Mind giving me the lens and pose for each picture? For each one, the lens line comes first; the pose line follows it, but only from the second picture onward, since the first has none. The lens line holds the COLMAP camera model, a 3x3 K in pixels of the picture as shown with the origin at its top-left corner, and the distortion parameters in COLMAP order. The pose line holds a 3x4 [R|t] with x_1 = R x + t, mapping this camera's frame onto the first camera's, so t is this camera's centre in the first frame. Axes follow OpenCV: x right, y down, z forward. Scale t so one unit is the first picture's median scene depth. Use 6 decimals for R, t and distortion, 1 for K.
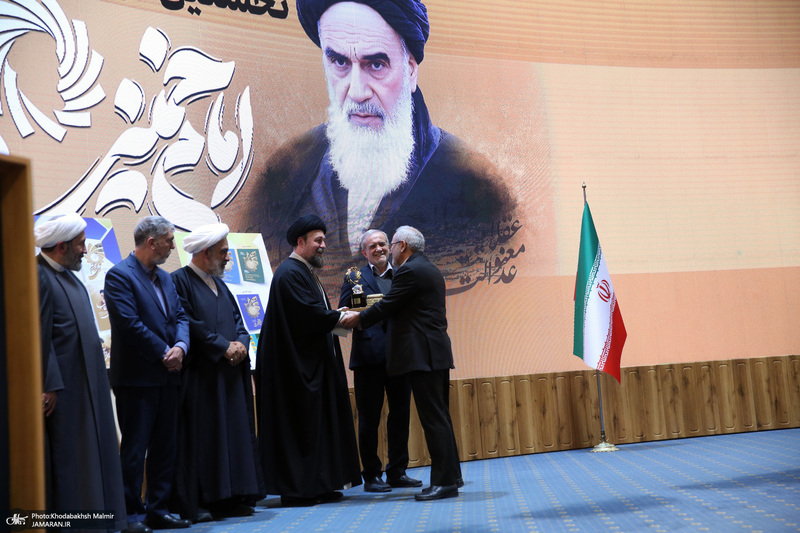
lens RADIAL K [[1177.1, 0, 398.8], [0, 1177.1, 266.4], [0, 0, 1]] dist [0.143535, 0.000000]
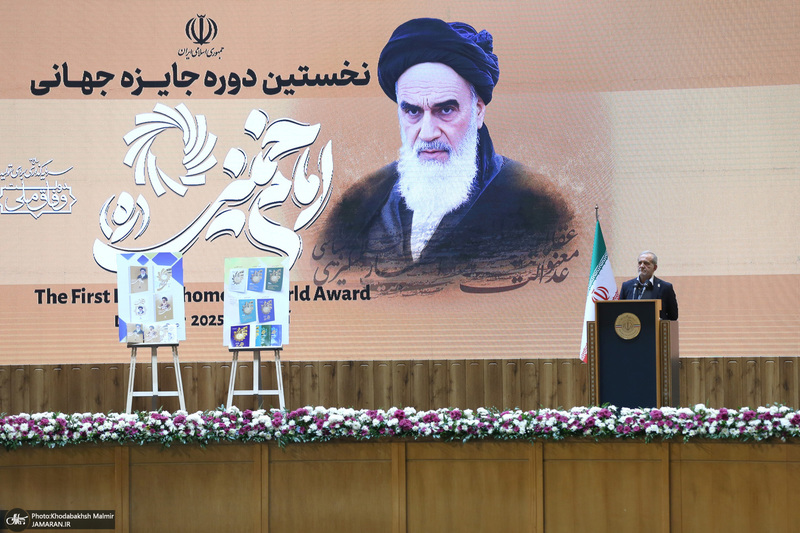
lens RADIAL K [[3264.7, 0, 429.1], [0, 3264.7, 273.2], [0, 0, 1]] dist [0.379294, 0.000000]
pose [[0.746053, 0.057812, -0.663372, 2.436324], [0.022671, 0.993441, 0.112073, -0.411259], [0.665500, -0.098652, 0.739850, -1.724347]]
